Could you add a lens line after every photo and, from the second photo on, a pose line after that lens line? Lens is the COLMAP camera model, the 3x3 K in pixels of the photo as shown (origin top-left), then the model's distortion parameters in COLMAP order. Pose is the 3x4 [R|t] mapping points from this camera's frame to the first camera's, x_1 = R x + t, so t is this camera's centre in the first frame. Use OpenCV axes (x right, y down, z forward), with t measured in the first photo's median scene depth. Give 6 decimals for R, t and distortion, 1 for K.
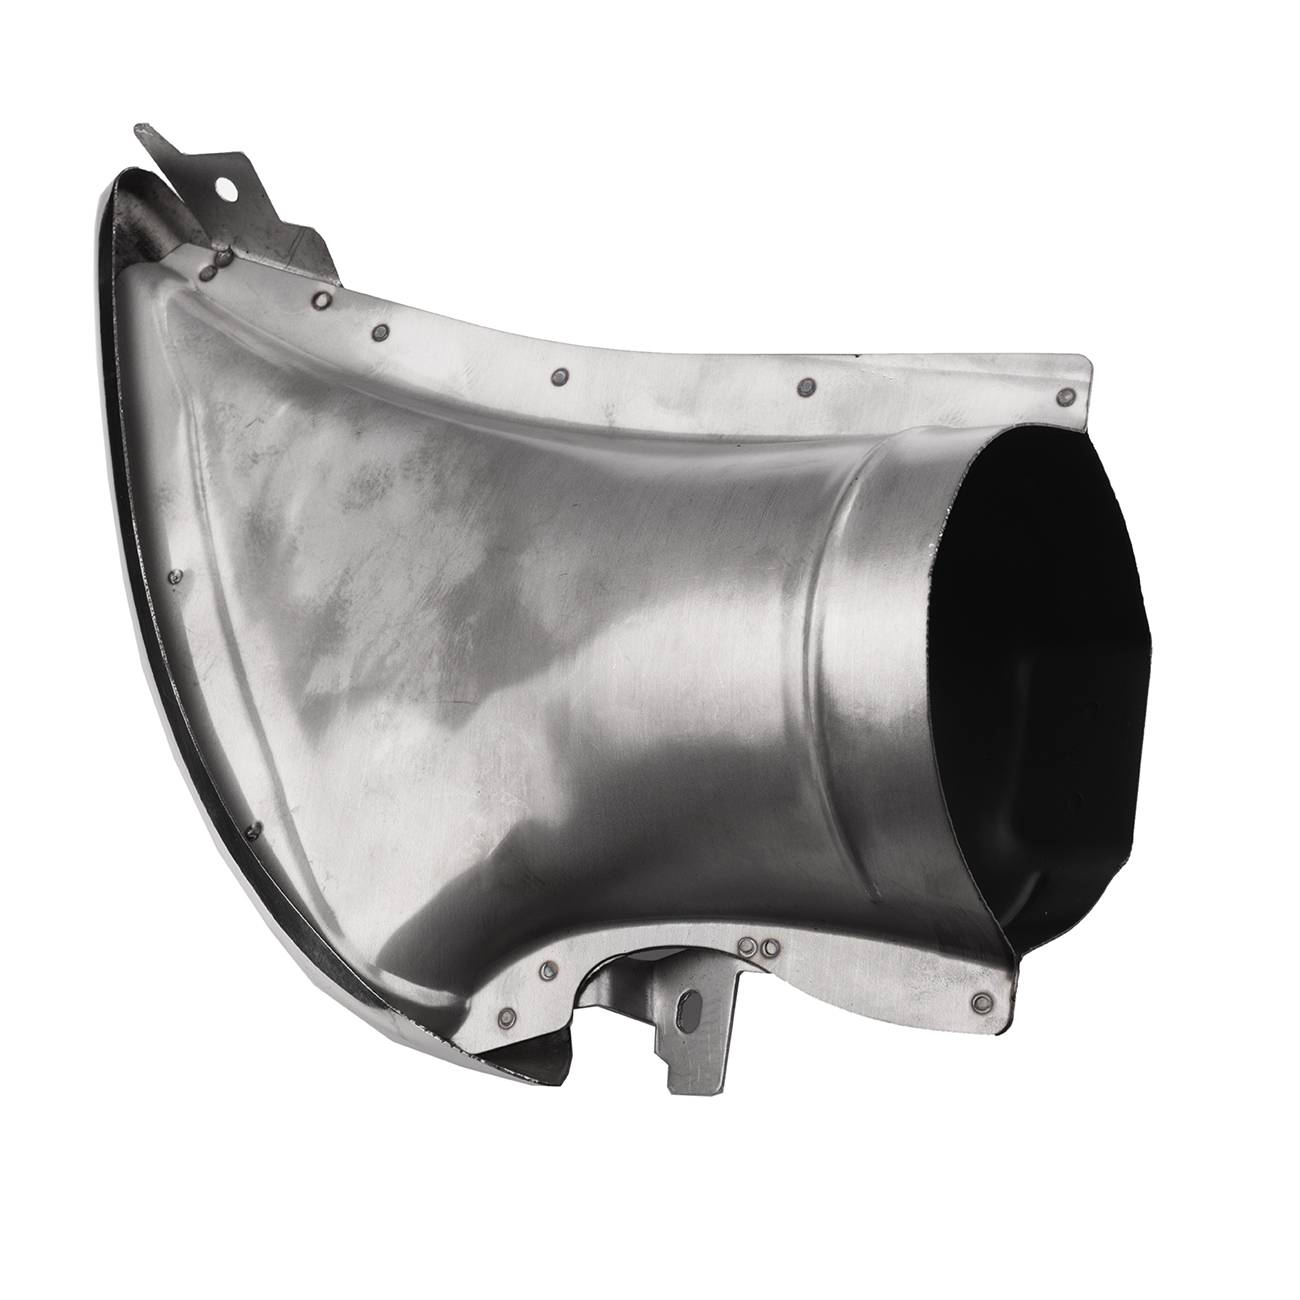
lens RADIAL K [[3346.0, 0, 678.8], [0, 3346.0, 633.0], [0, 0, 1]] dist [0.285794, 0.087567]
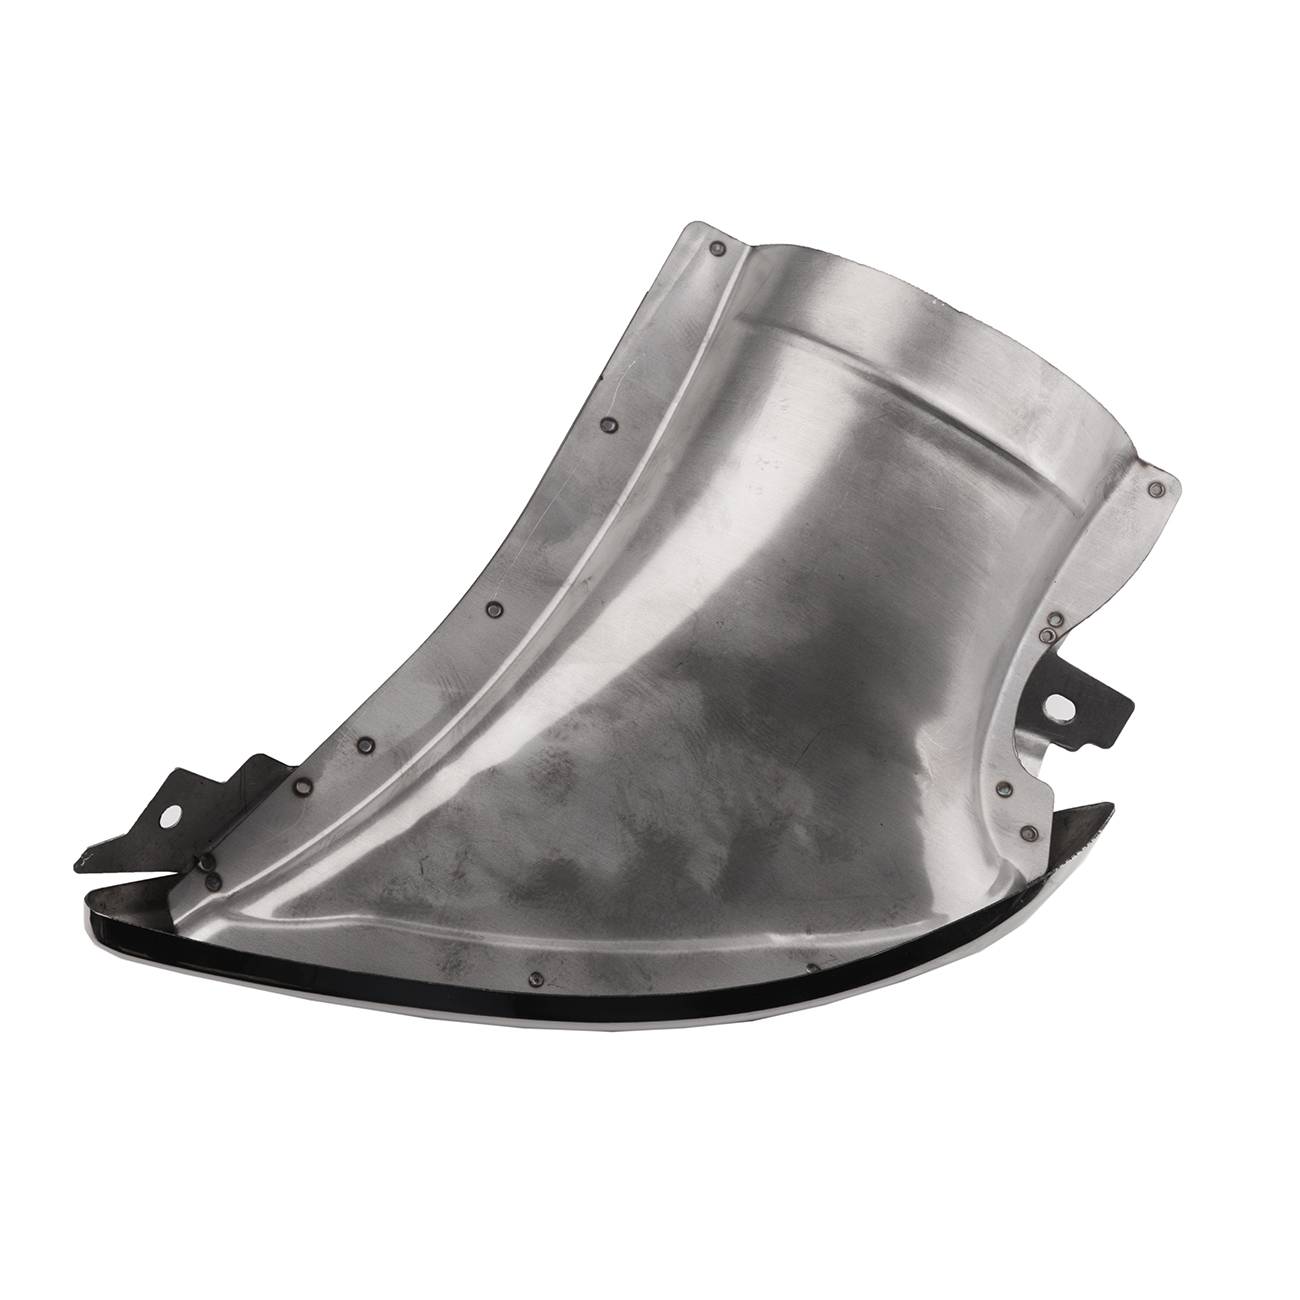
lens RADIAL K [[3346.0, 0, 678.8], [0, 3346.0, 633.0], [0, 0, 1]] dist [0.285794, 0.087567]
pose [[0.243035, -0.776966, 0.580739, -0.709138], [0.776591, 0.514587, 0.363464, -0.451114], [-0.581240, 0.362662, 0.728448, 0.142374]]
